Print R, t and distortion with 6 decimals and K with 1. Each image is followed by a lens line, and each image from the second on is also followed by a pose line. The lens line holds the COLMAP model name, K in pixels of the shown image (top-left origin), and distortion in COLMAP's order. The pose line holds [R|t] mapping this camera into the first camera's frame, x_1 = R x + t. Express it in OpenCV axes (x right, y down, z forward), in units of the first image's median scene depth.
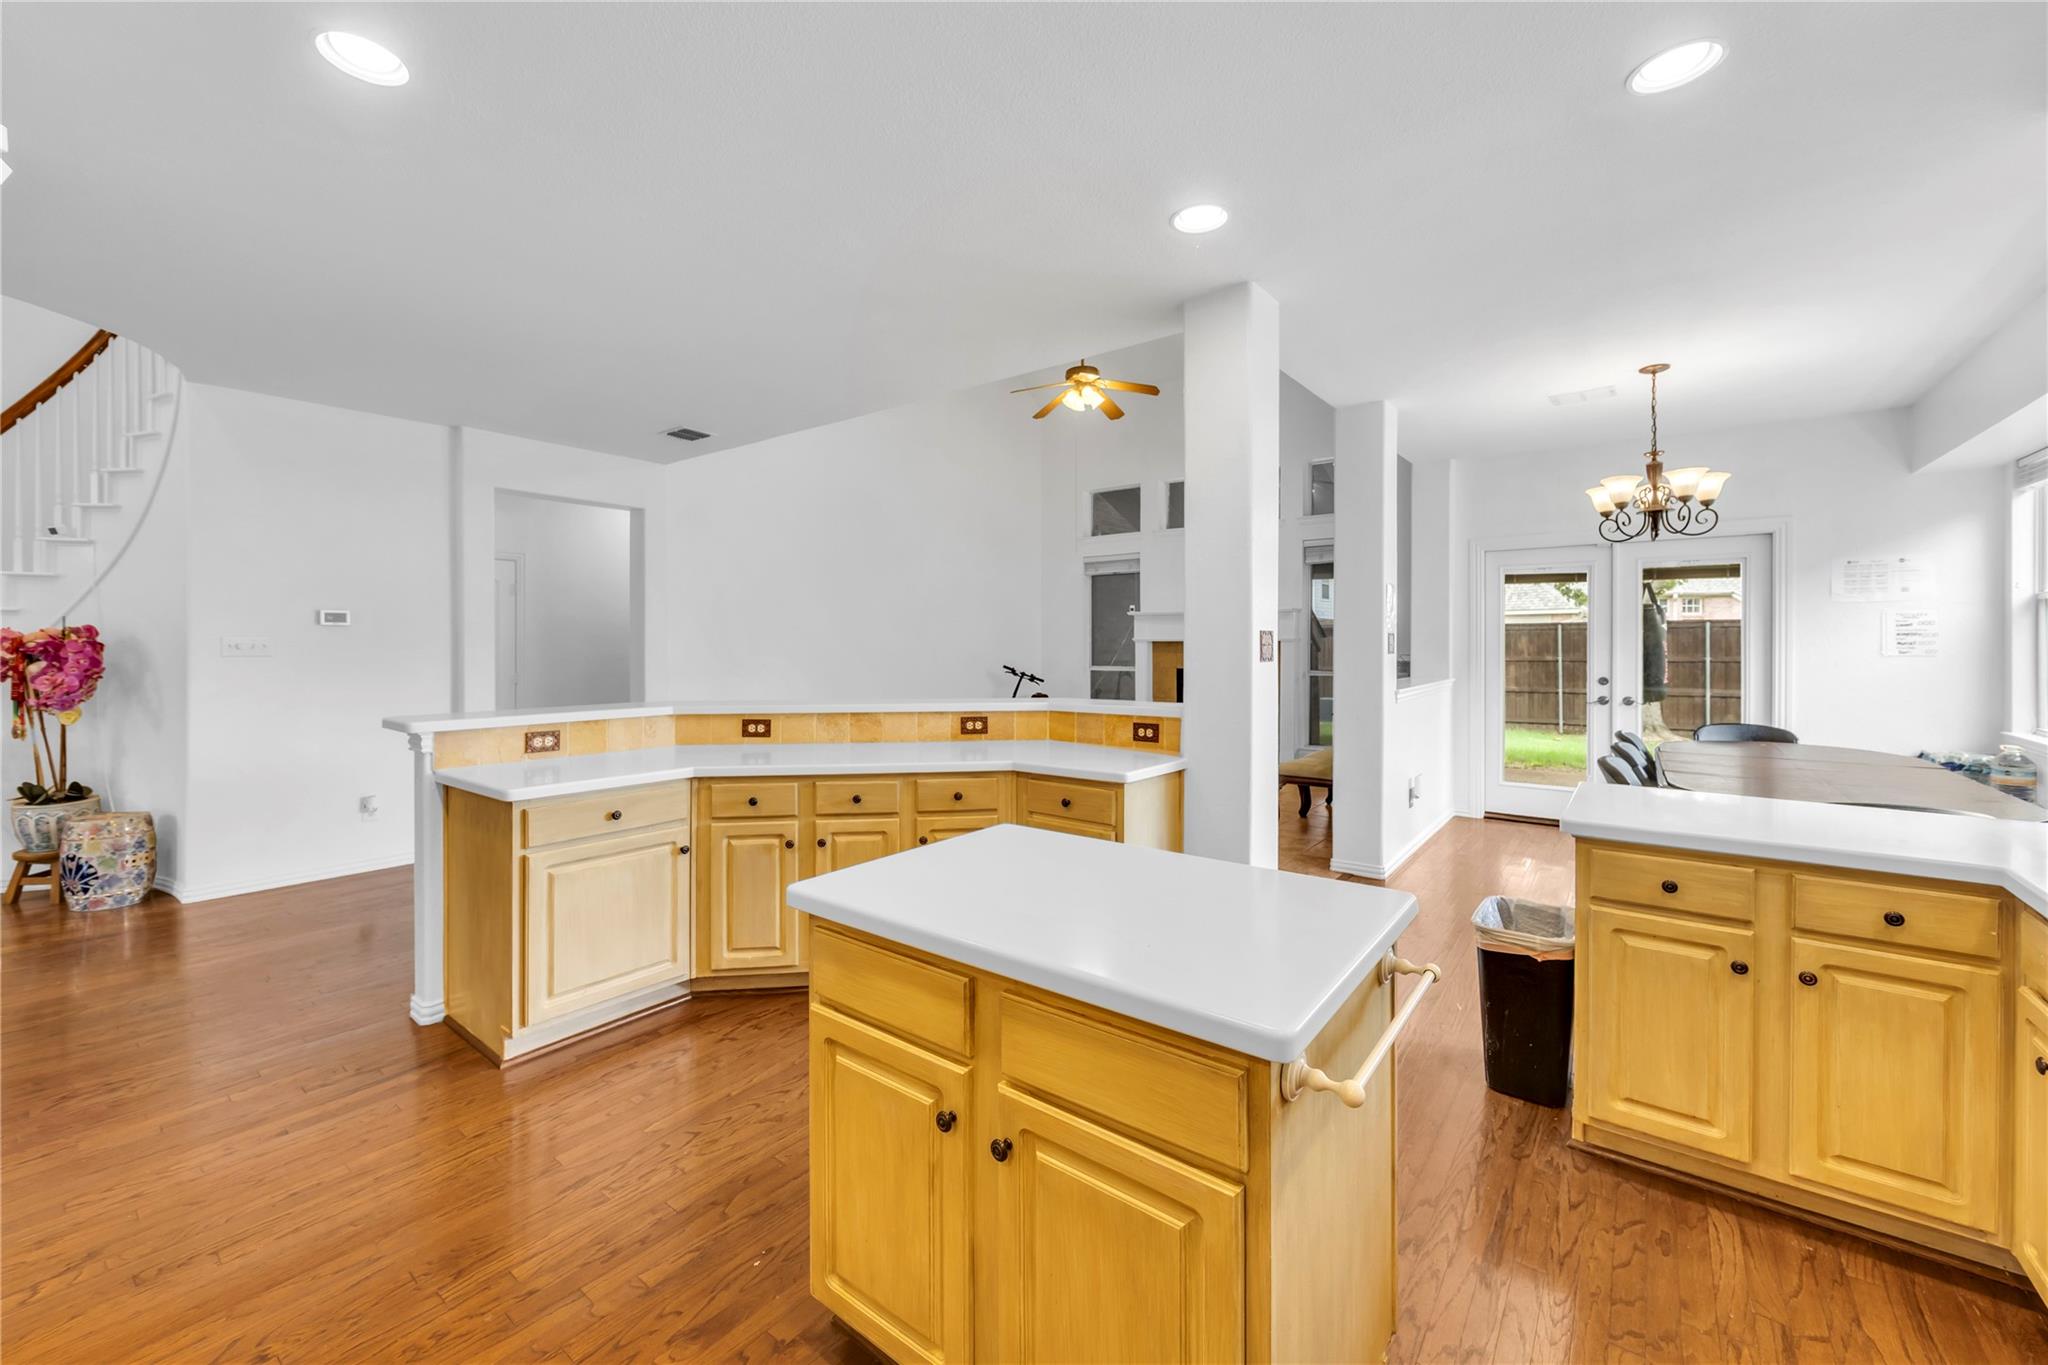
lens RADIAL K [[800.1, 0, 1009.8], [0, 800.1, 664.5], [0, 0, 1]] dist [-0.000043, 0.000032]
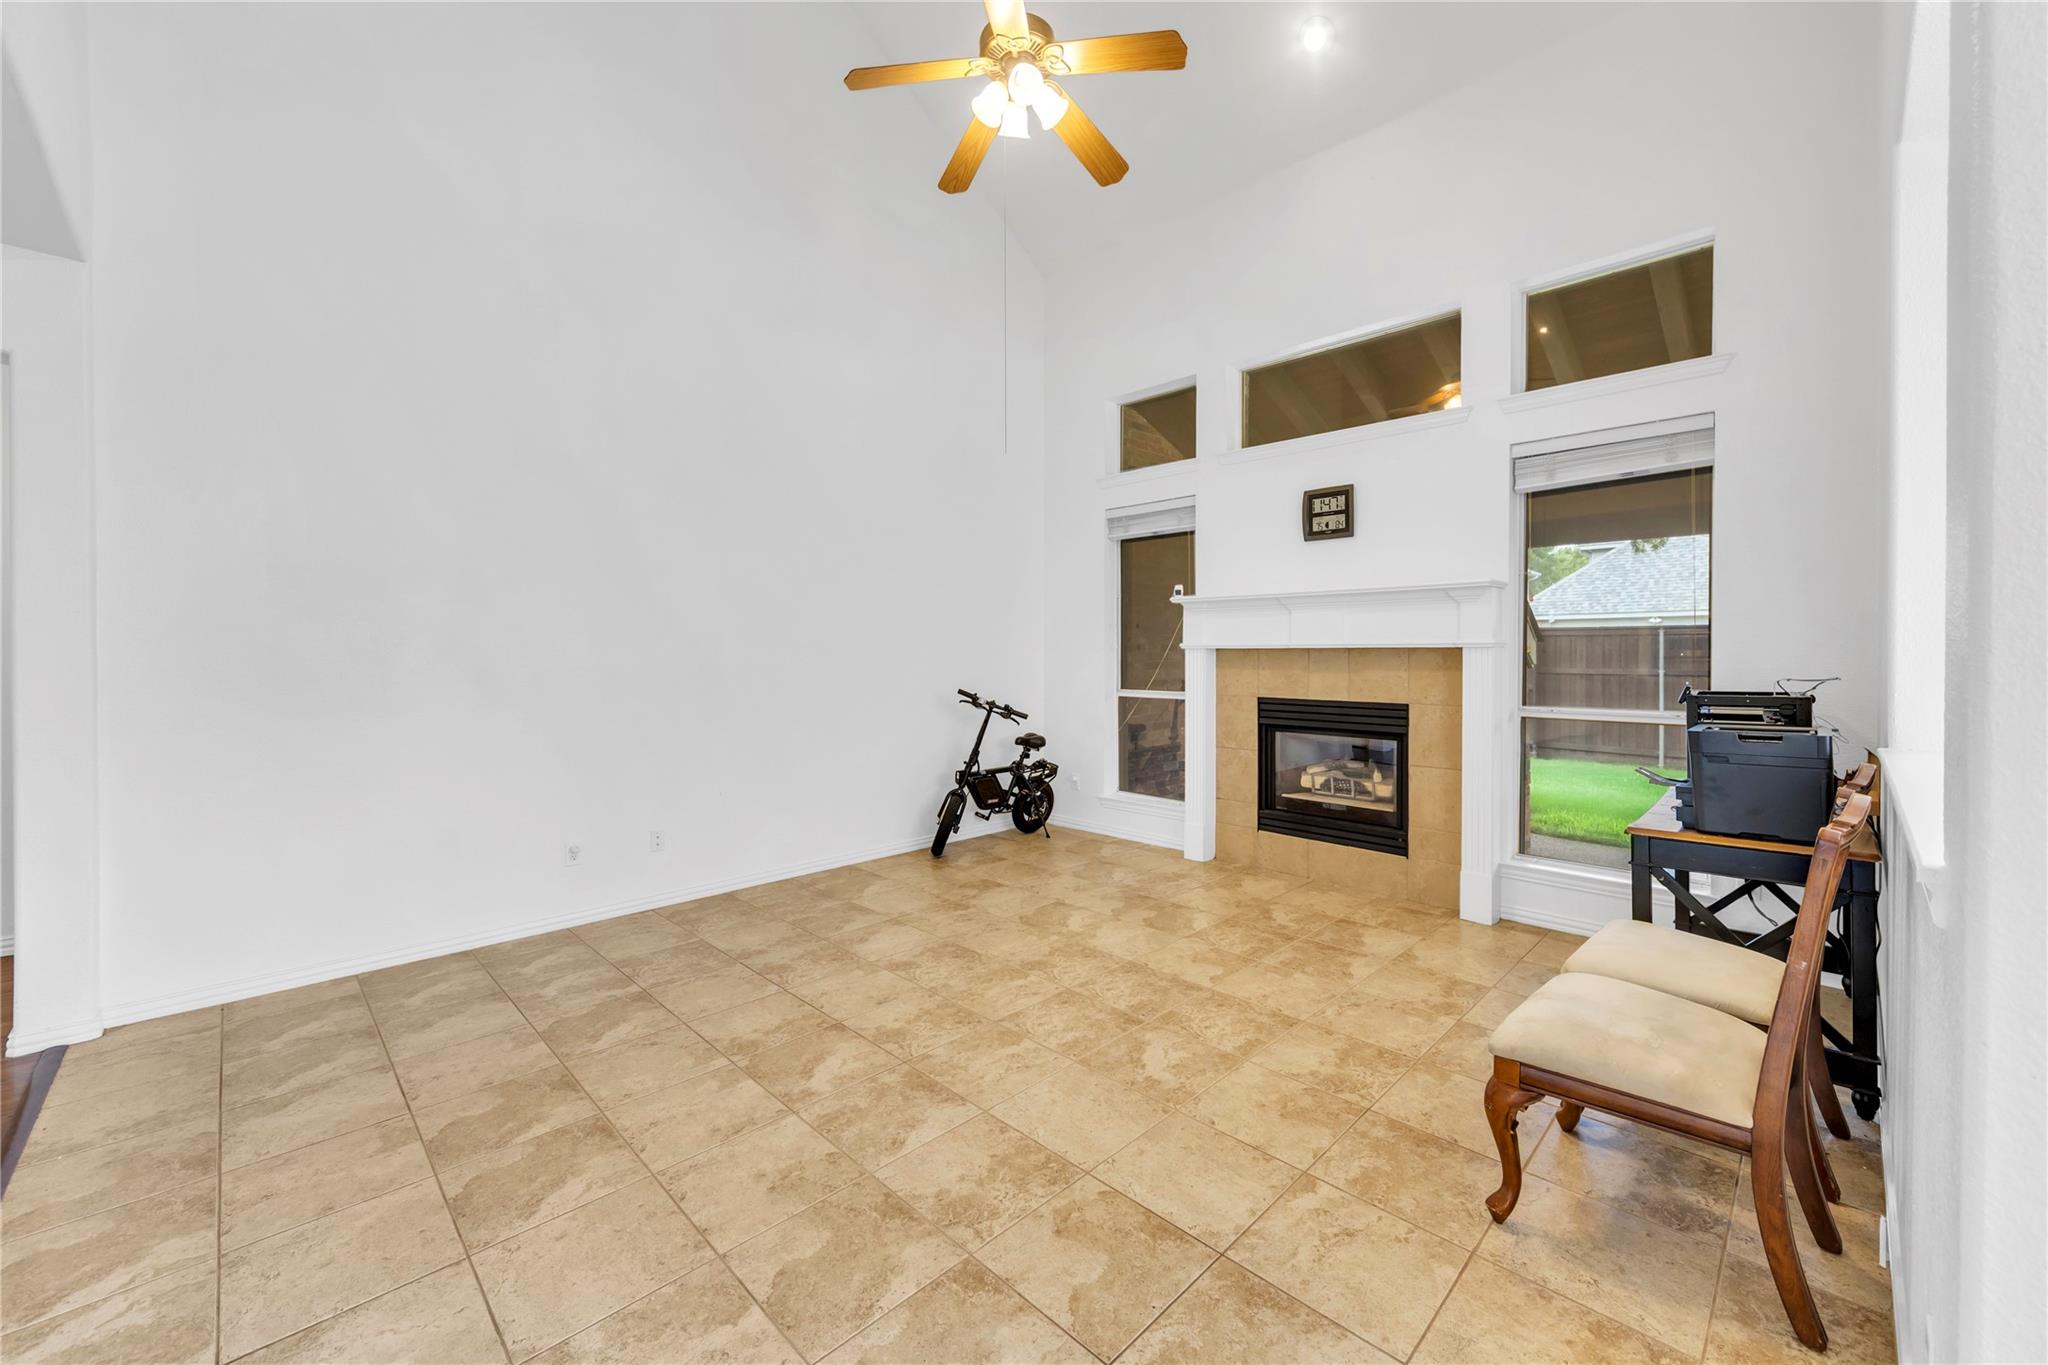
lens RADIAL K [[800.1, 0, 1038.9], [0, 800.1, 671.9], [0, 0, 1]] dist [-0.000043, 0.000032]
pose [[0.995002, -0.000331, -0.099855, 0.108495], [0.000715, 0.999992, 0.003806, -0.014356], [0.099853, -0.003859, 0.994995, 0.415401]]
